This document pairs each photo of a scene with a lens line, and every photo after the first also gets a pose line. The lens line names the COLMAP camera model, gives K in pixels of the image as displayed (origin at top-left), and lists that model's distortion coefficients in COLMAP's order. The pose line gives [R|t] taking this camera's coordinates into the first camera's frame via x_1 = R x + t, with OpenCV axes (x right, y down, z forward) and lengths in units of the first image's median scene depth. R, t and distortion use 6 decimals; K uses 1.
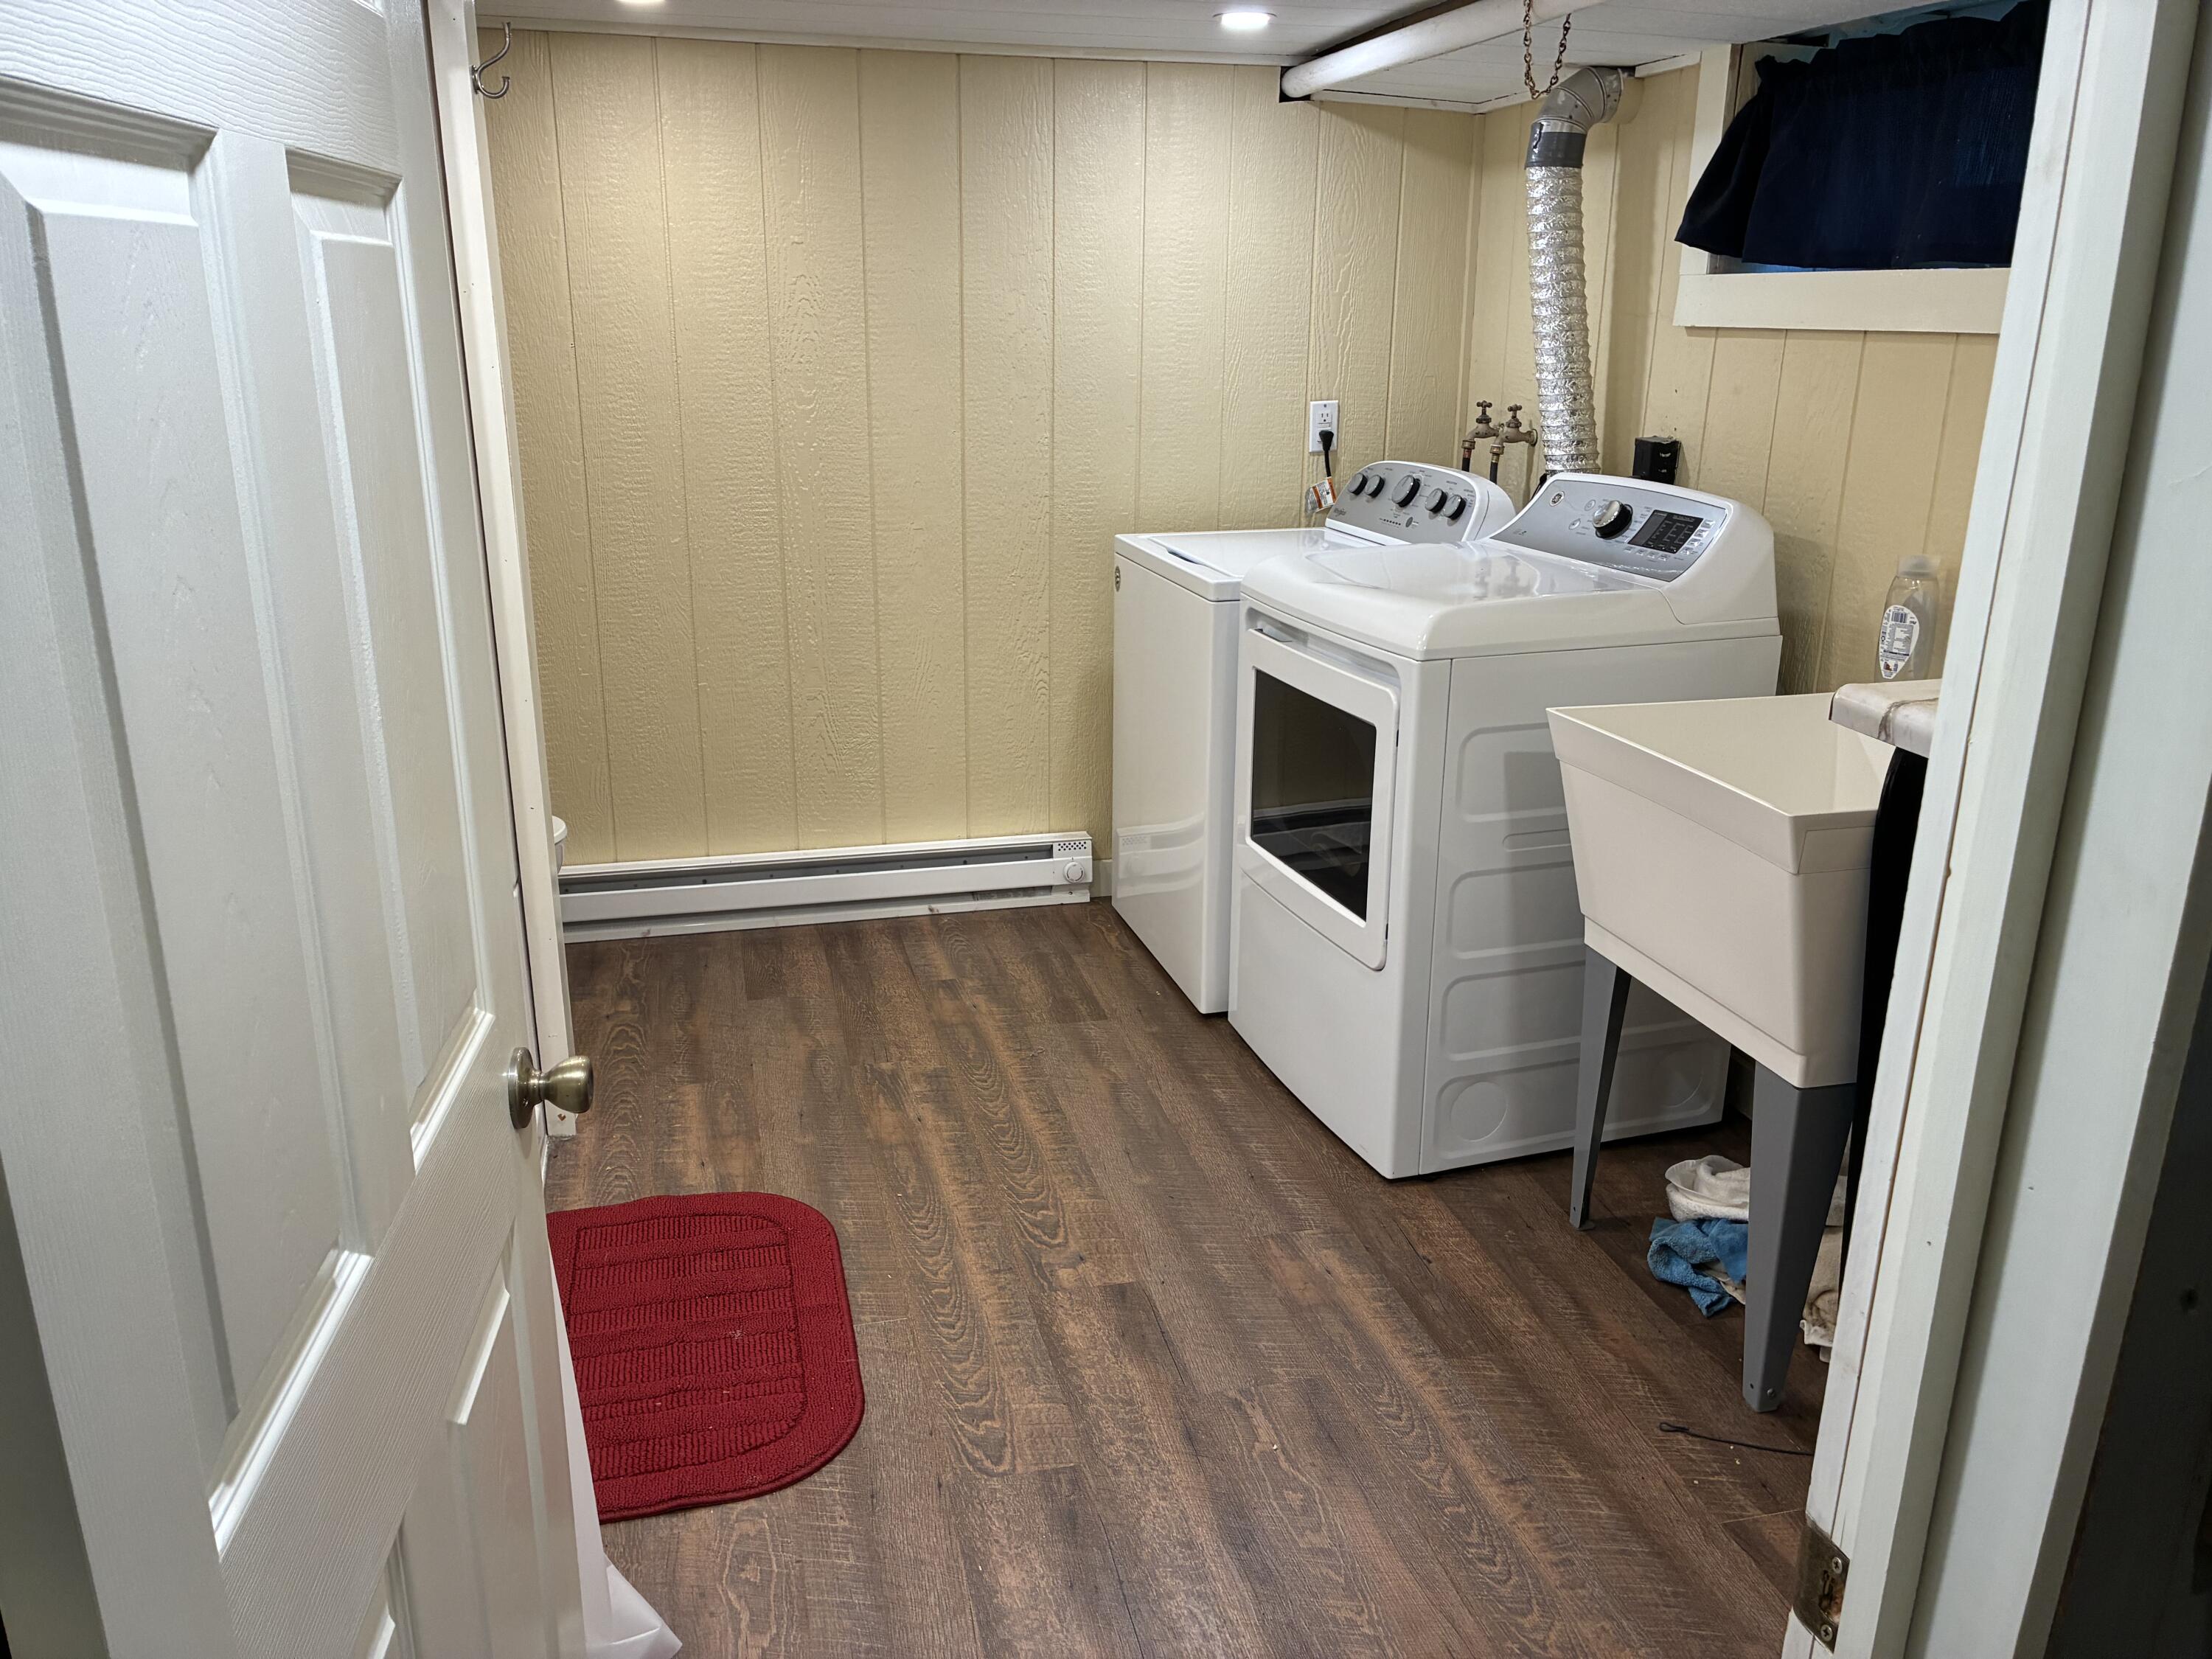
lens RADIAL K [[1671.6, 0, 1102.6], [0, 1671.6, 836.0], [0, 0, 1]] dist [0.077715, -0.101961]
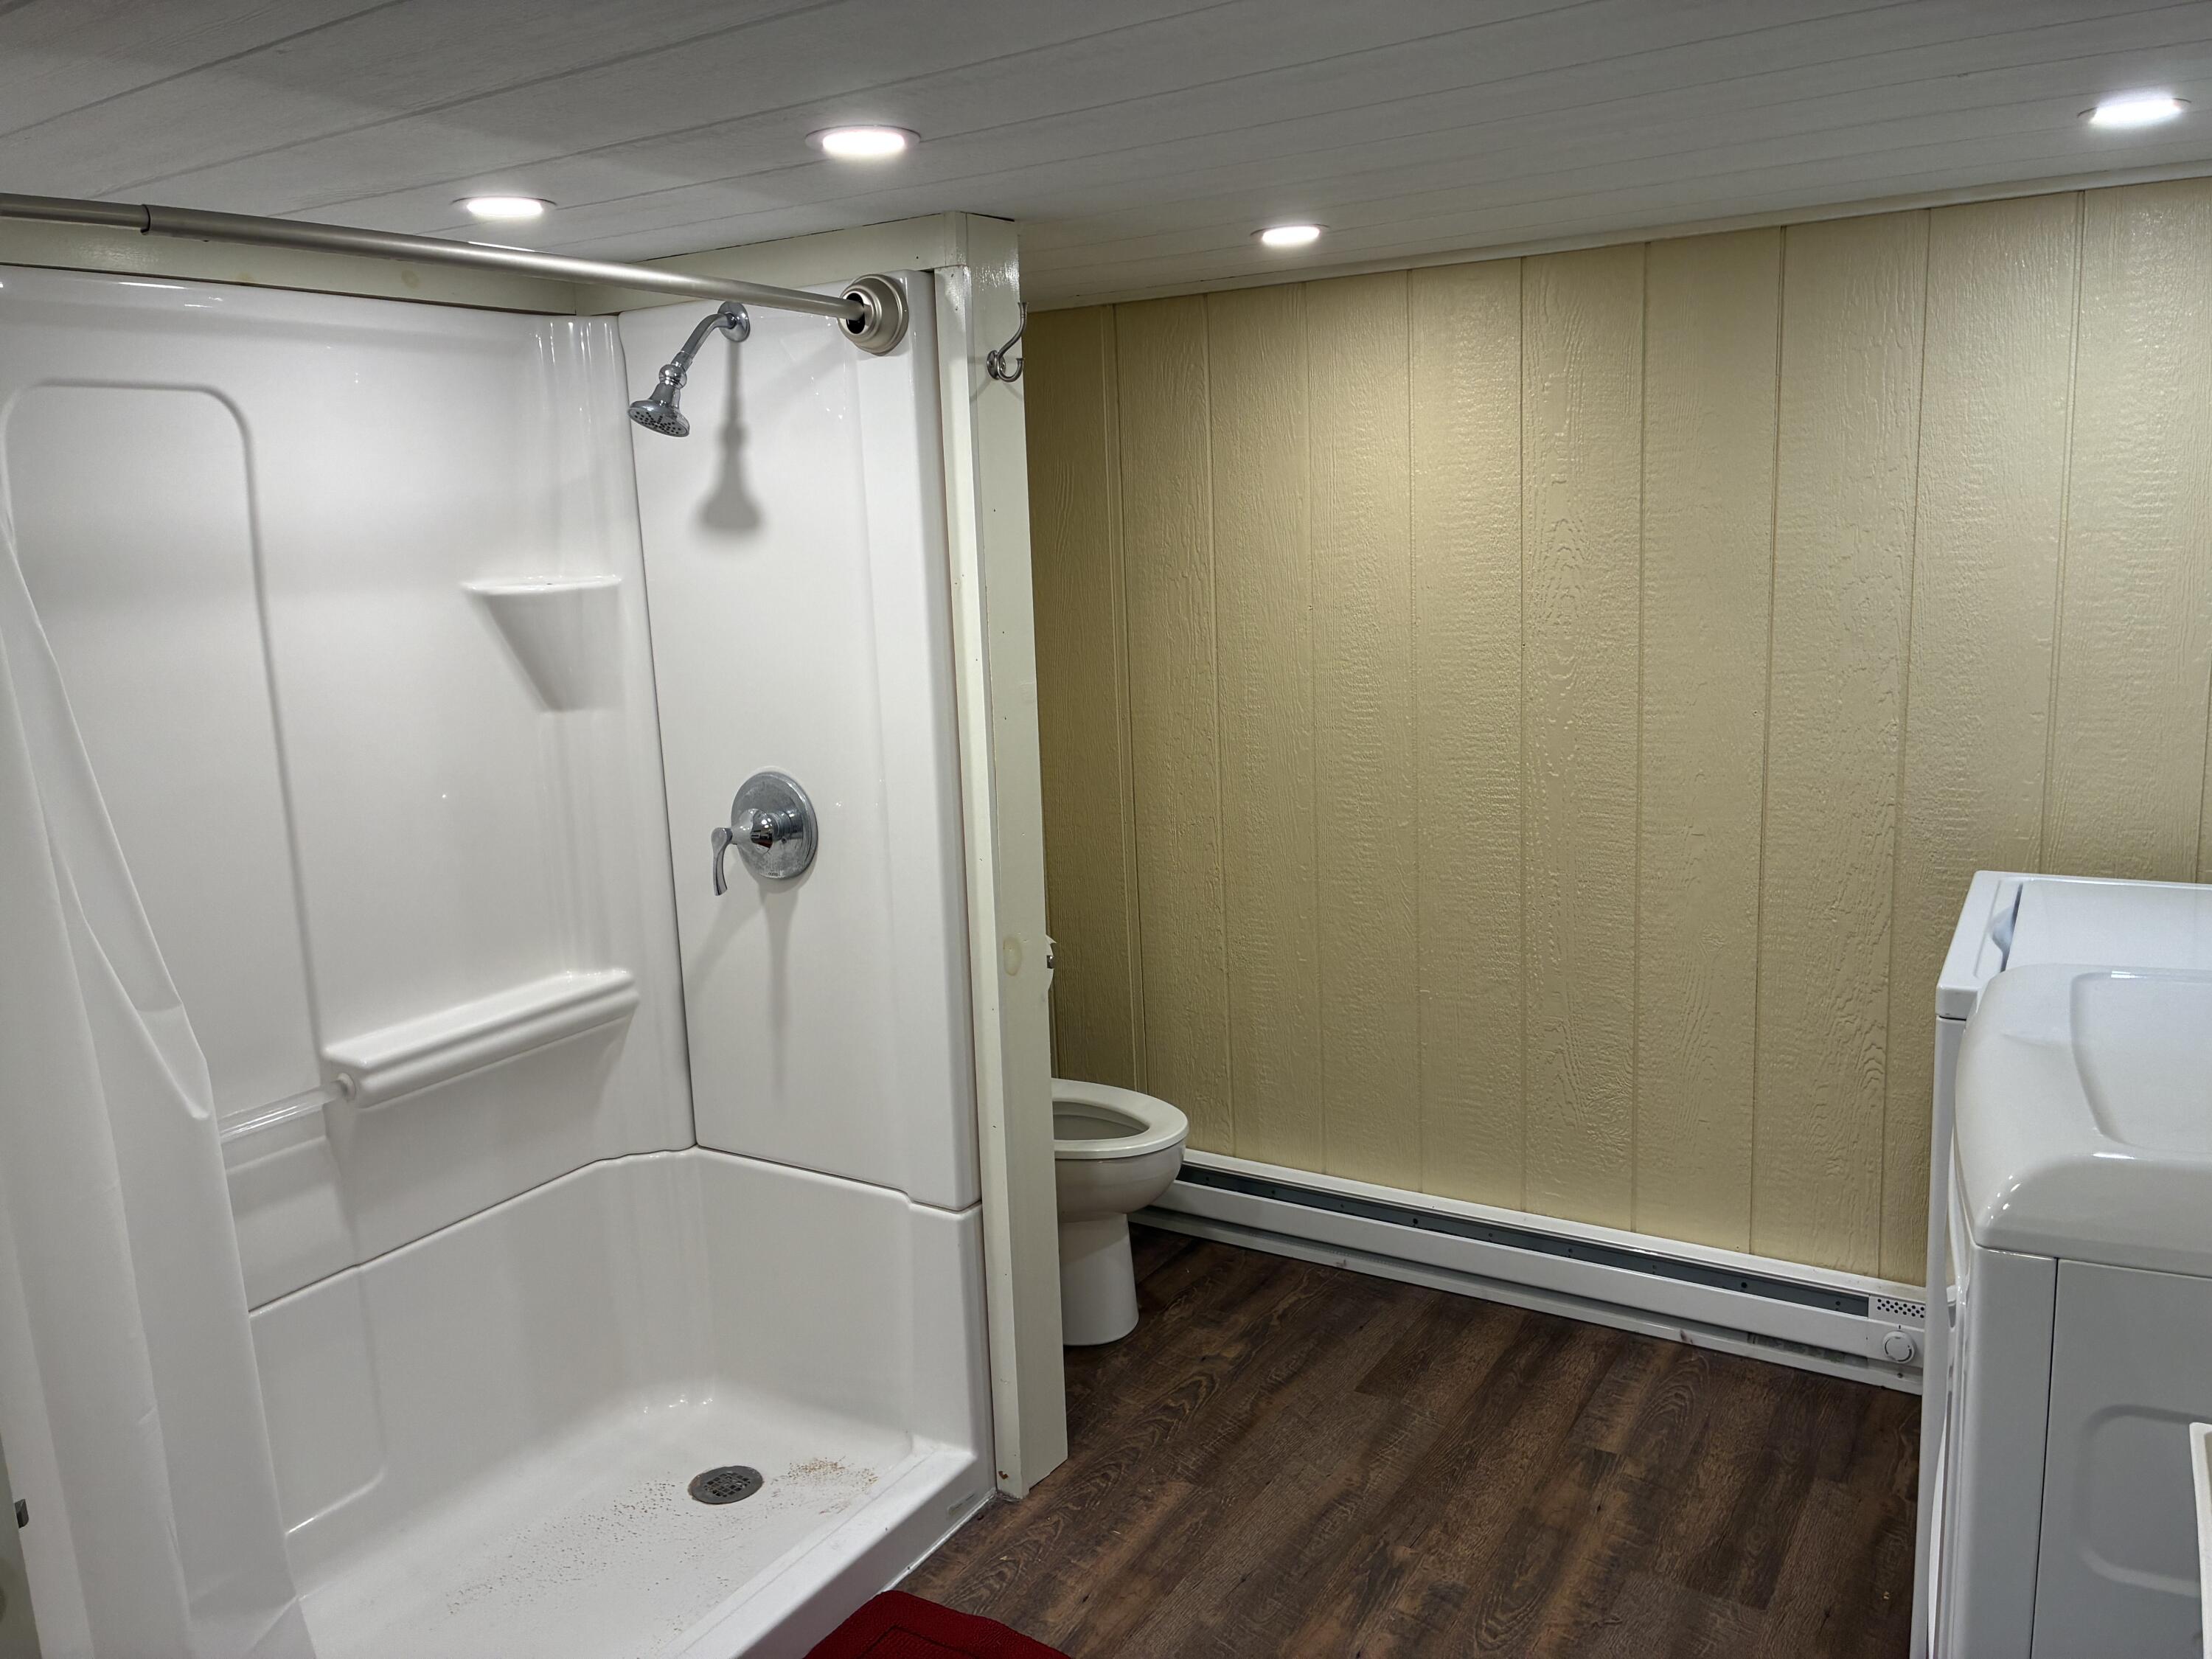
lens RADIAL K [[1696.2, 0, 1106.0], [0, 1696.2, 829.5], [0, 0, 1]] dist [0.041351, -0.003908]
pose [[0.696535, 0.097703, -0.710840, 0.260220], [-0.172488, 0.984435, -0.033710, -0.118700], [0.696482, 0.146091, 0.702546, 0.288356]]
